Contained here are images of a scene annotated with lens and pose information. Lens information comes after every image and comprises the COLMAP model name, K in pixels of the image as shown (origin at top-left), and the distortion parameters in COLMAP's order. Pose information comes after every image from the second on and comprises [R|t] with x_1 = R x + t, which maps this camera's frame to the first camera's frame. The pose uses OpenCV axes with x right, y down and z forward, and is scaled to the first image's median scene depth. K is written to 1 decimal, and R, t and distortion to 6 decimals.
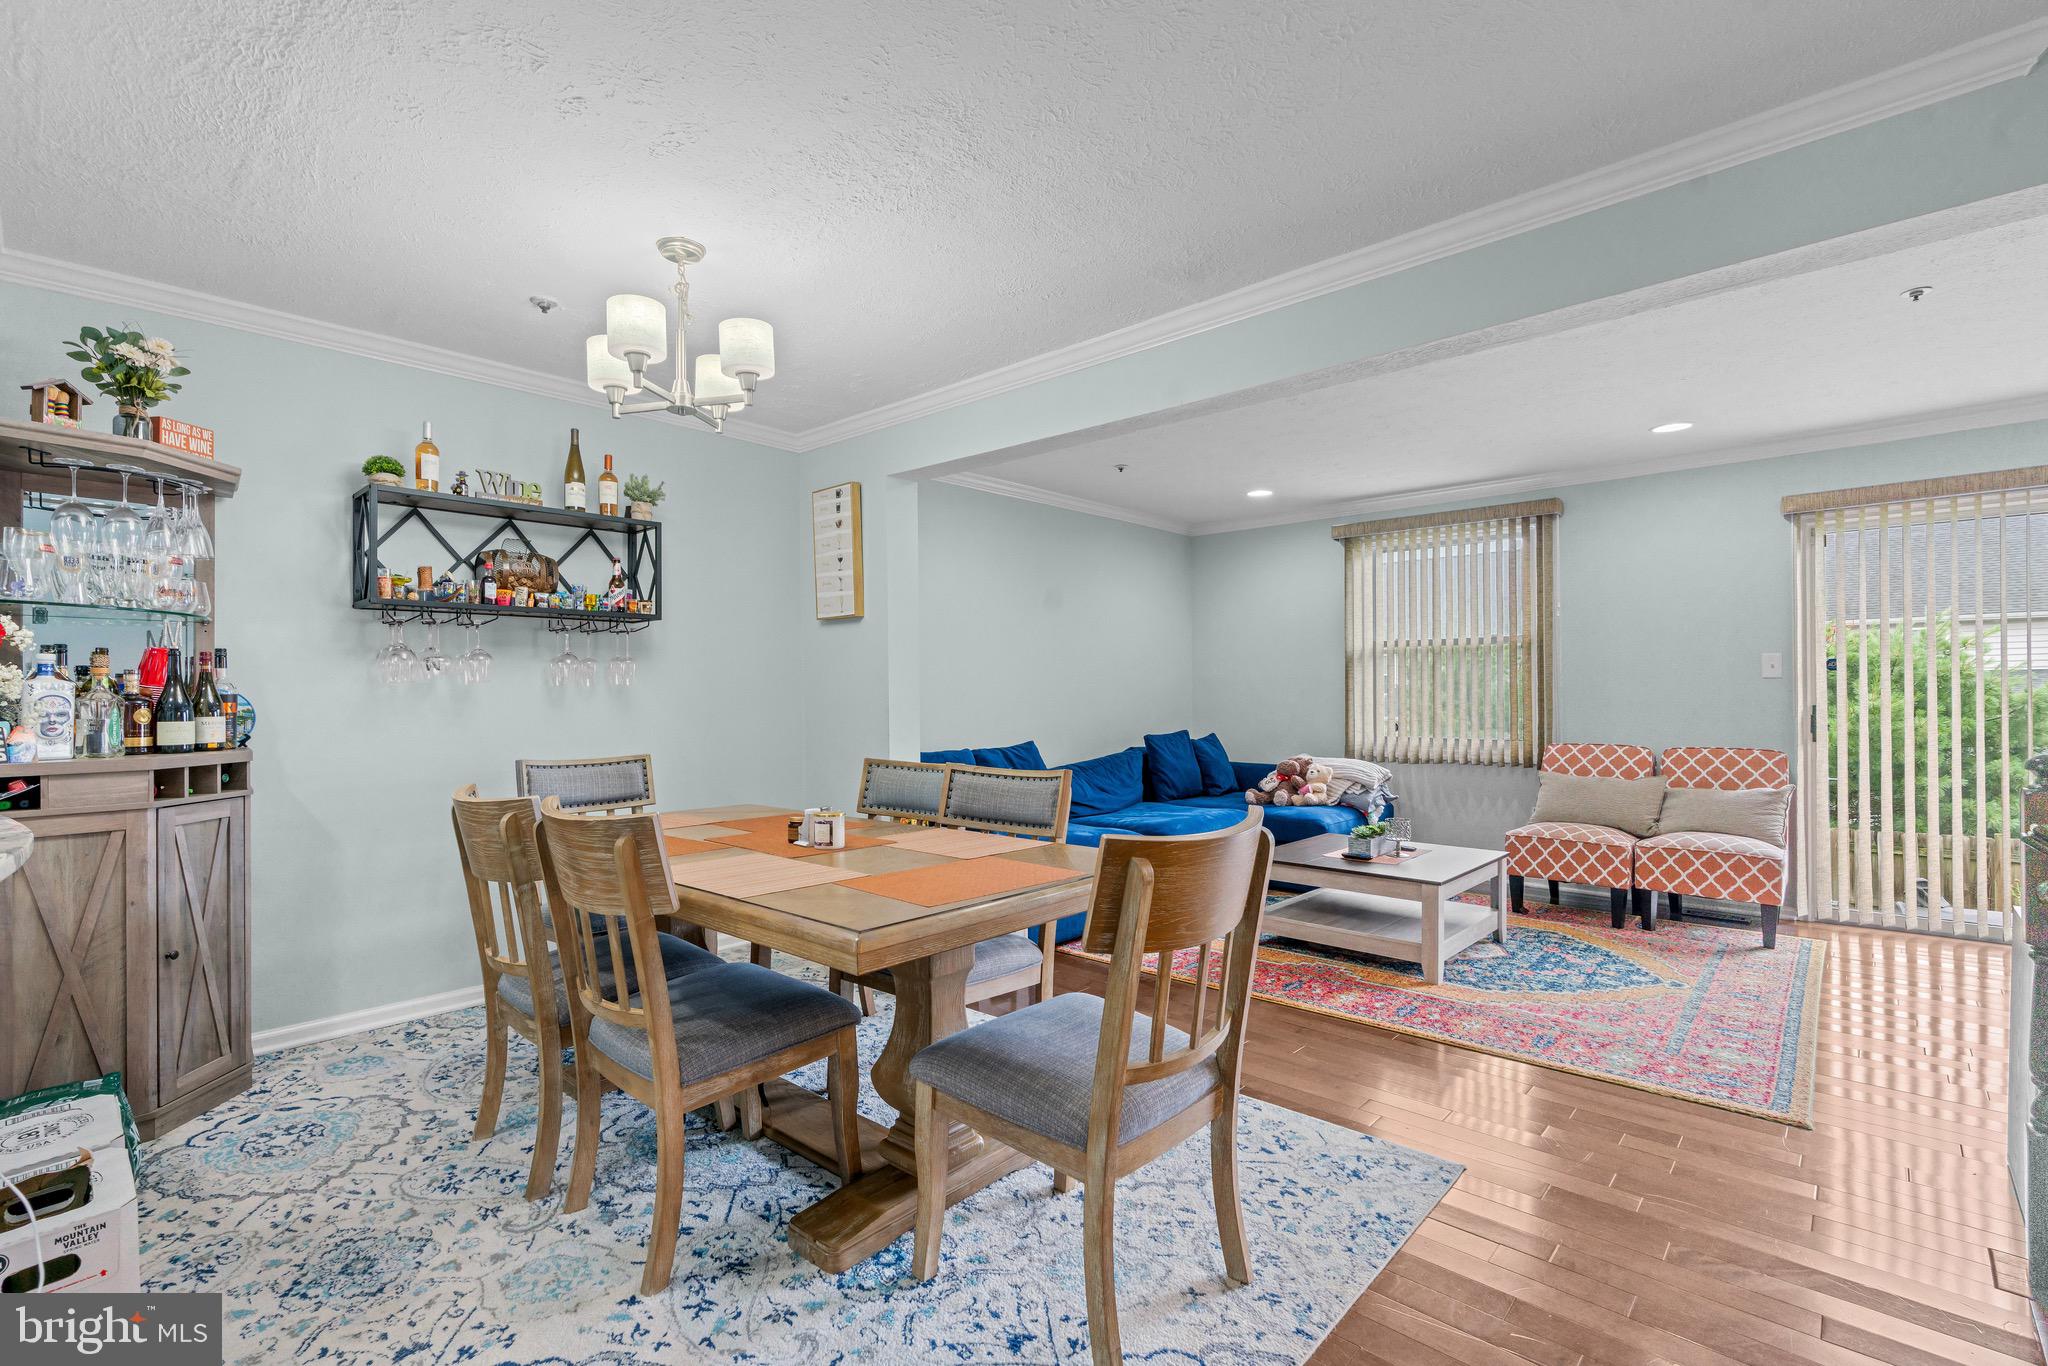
lens RADIAL K [[925.0, 0, 1023.0], [0, 925.0, 688.8], [0, 0, 1]] dist [-0.014959, 0.008560]
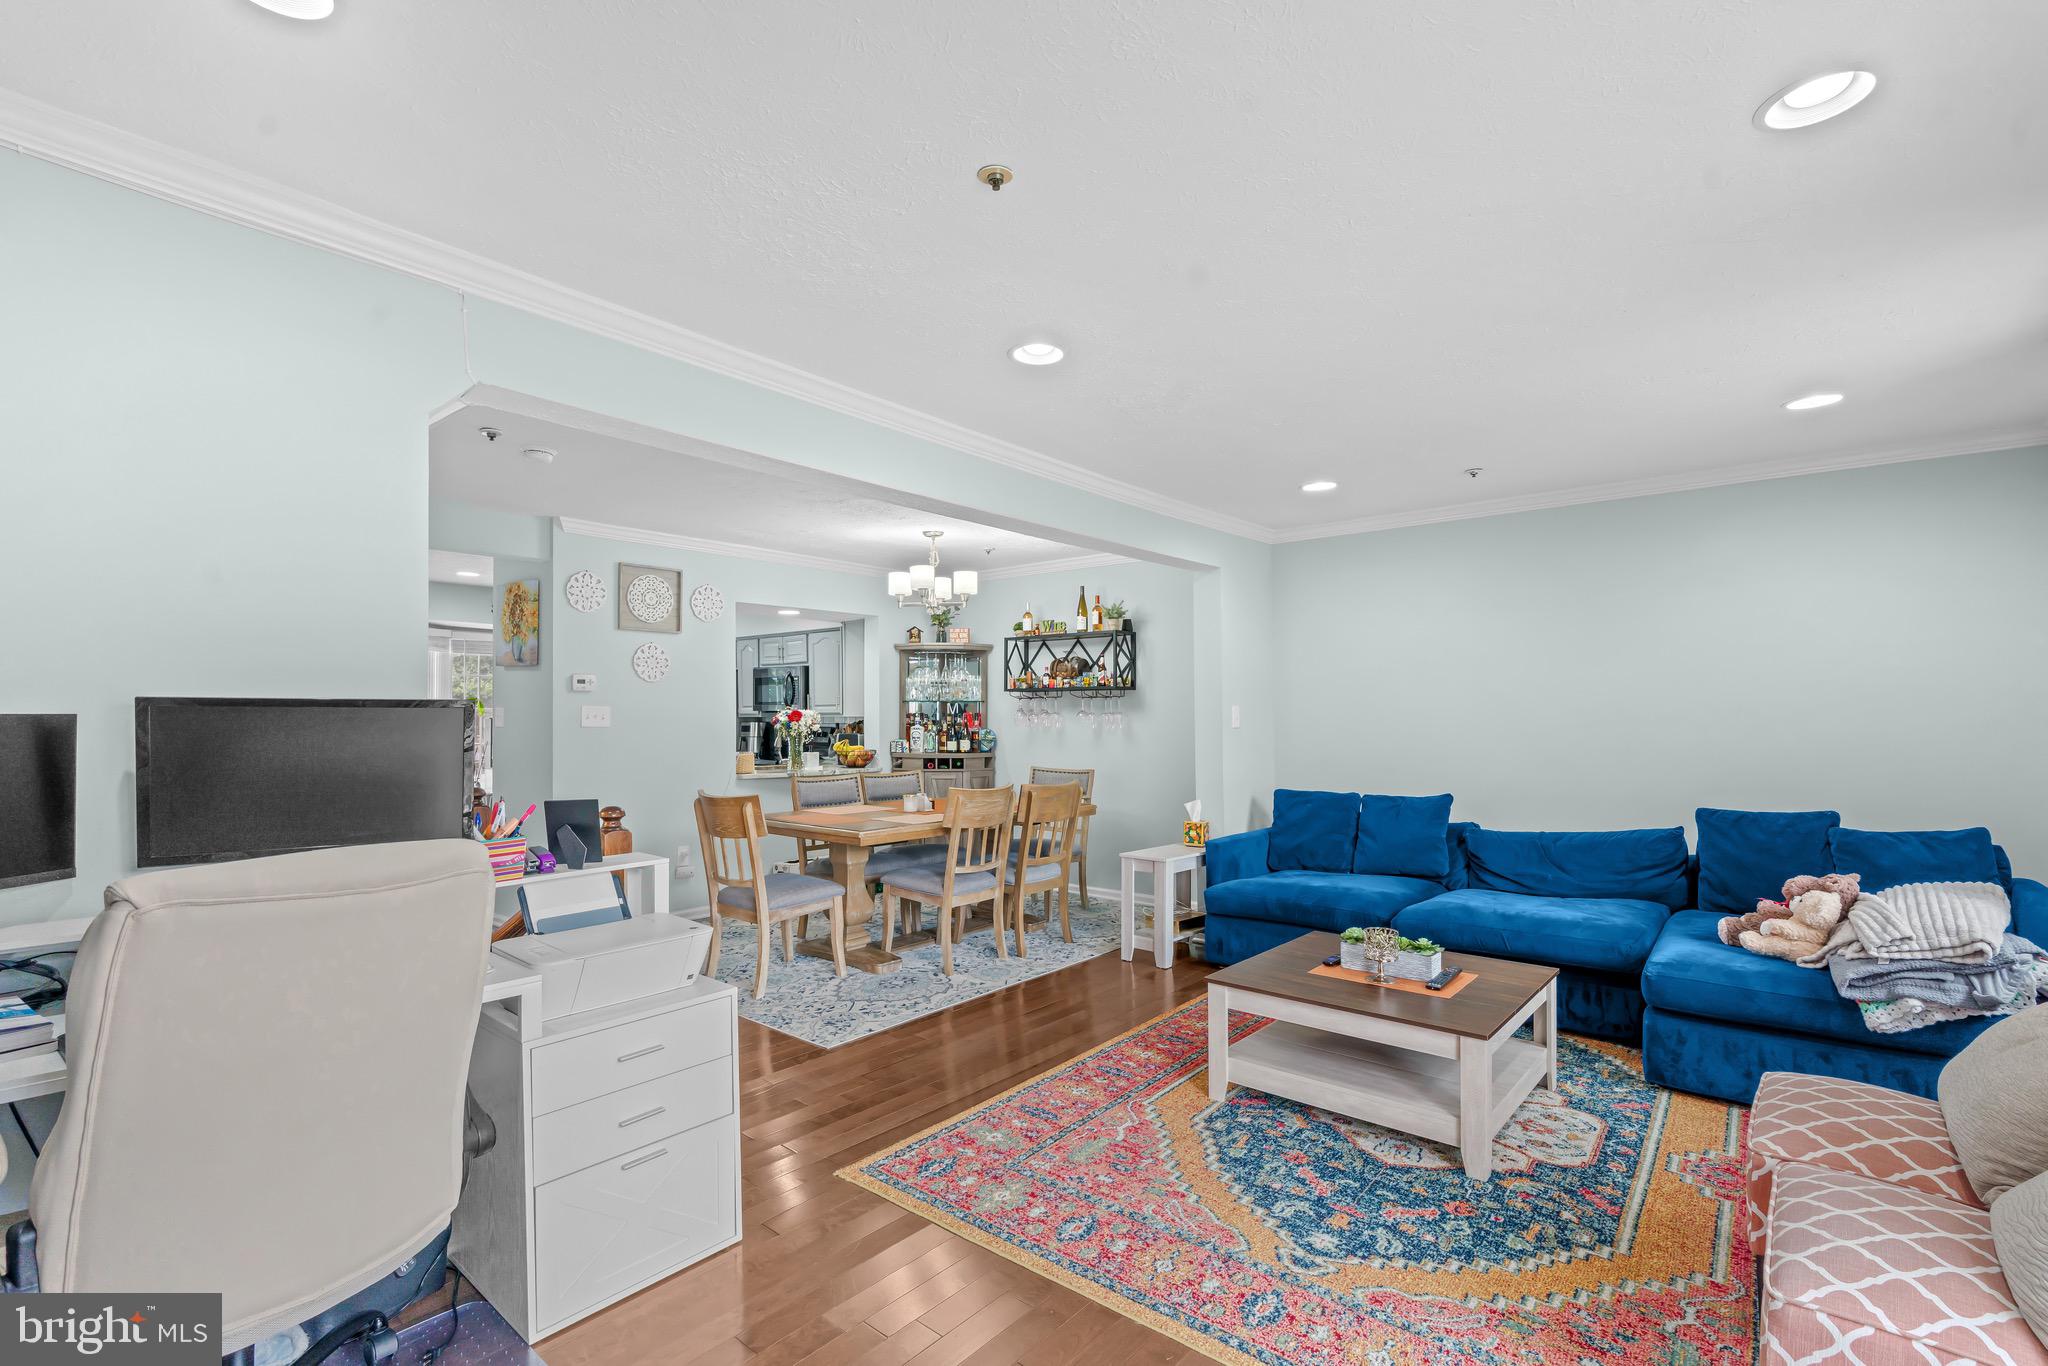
lens RADIAL K [[927.8, 0, 1018.4], [0, 927.8, 713.9], [0, 0, 1]] dist [-0.000060, 0.000264]
pose [[0.041000, 0.005308, -0.999145, 1.030006], [0.004983, 0.999972, 0.005517, -0.033203], [0.999147, -0.005205, 0.040973, 0.622114]]
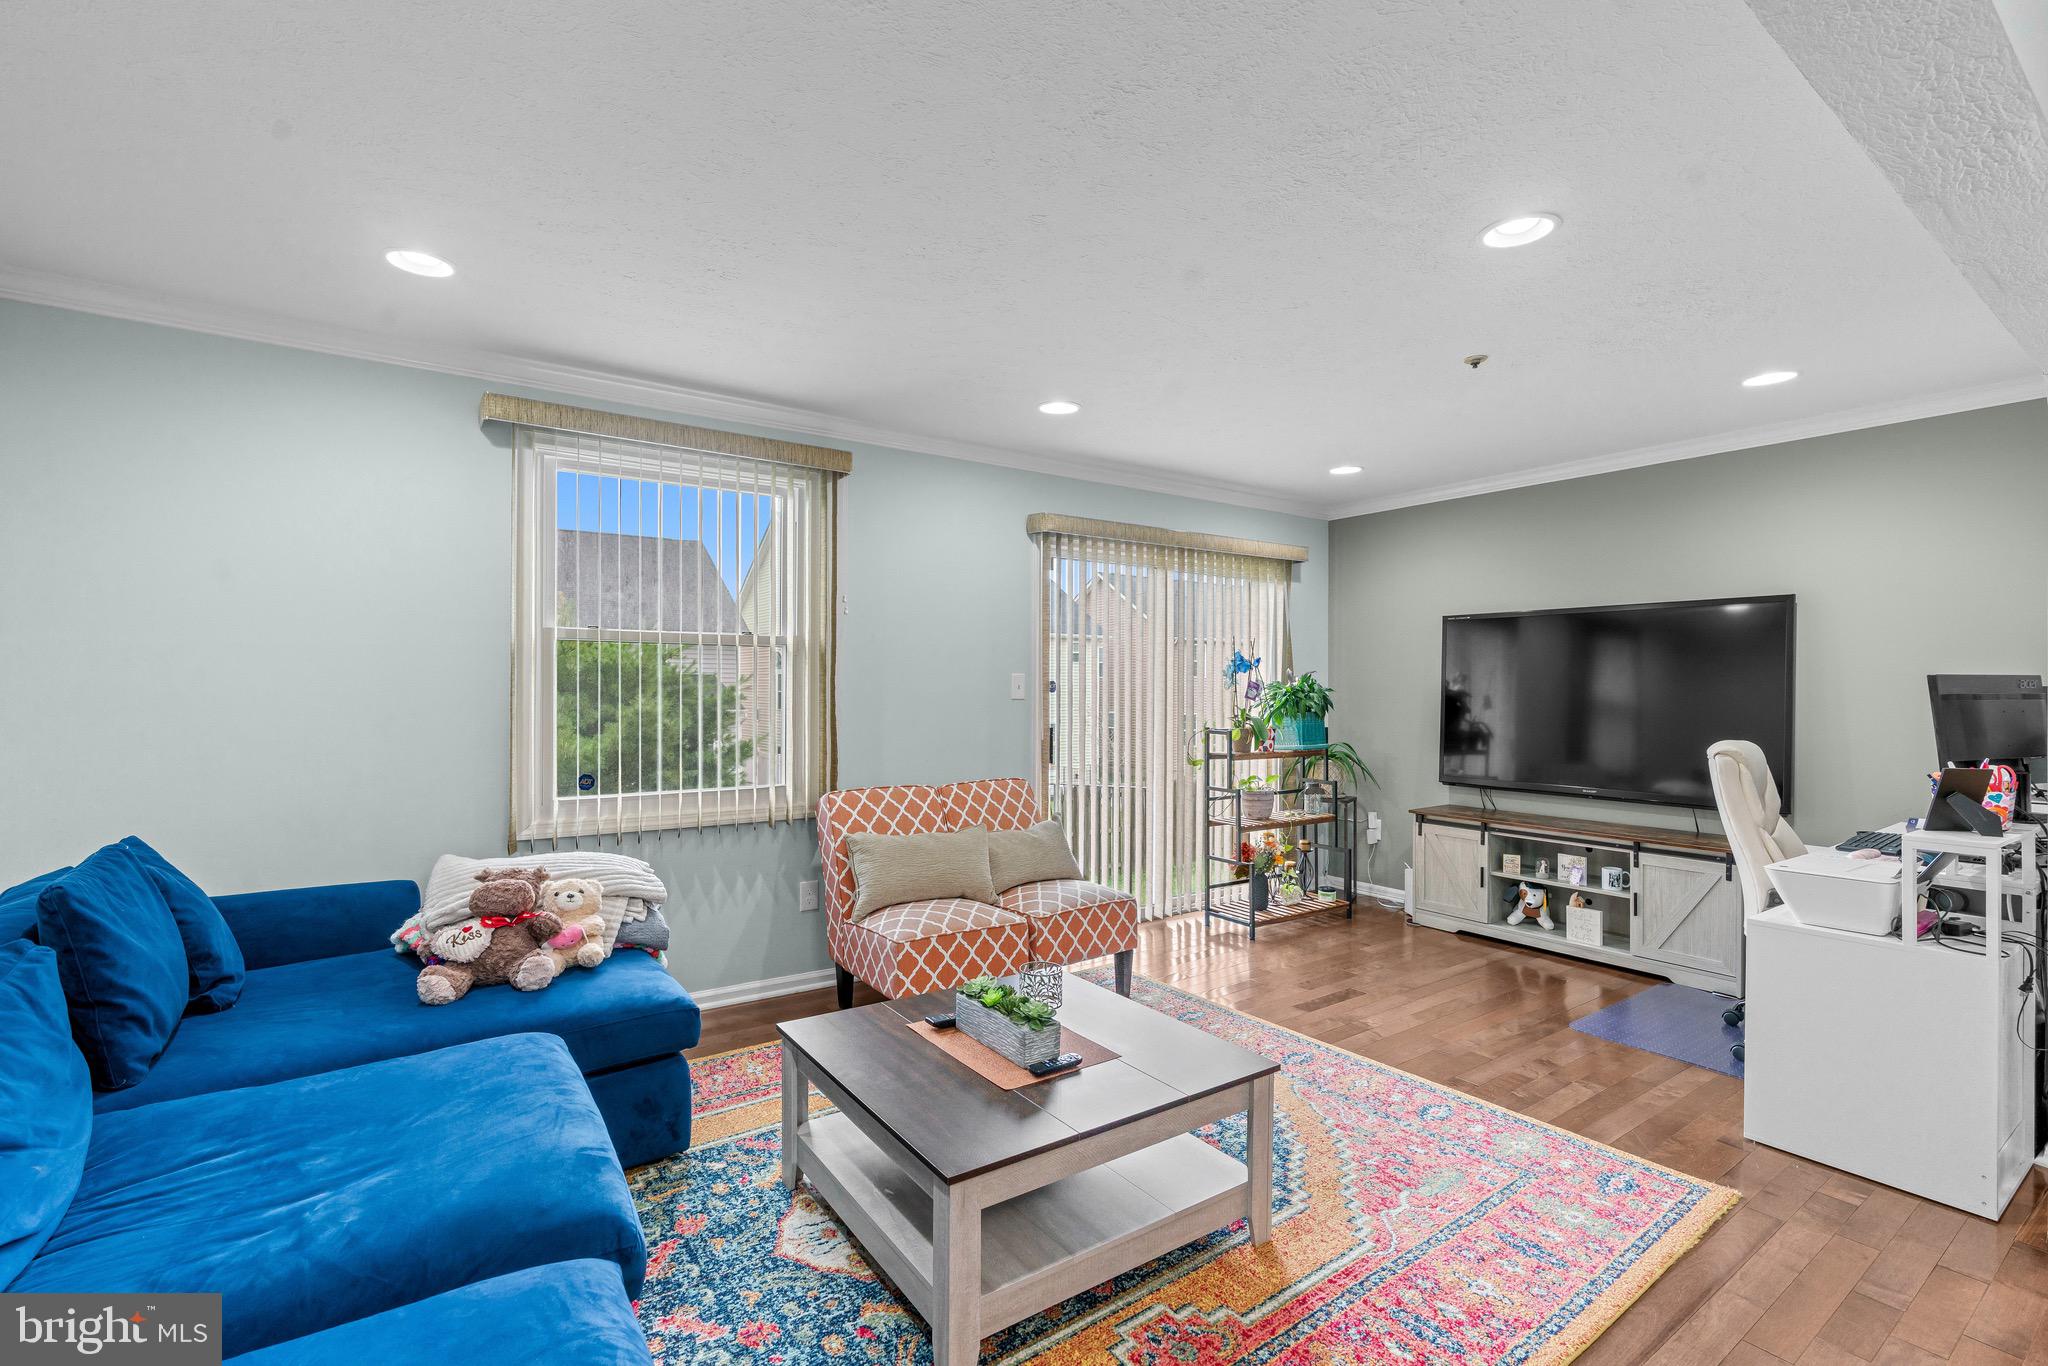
lens RADIAL K [[918.1, 0, 1017.6], [0, 918.1, 683.3], [0, 0, 1]] dist [-0.017539, 0.007943]
pose [[0.208075, 0.005857, 0.978095, -0.124796], [-0.009068, 0.999951, -0.004059, -0.025020], [-0.978071, -0.008025, 0.208118, 0.820423]]
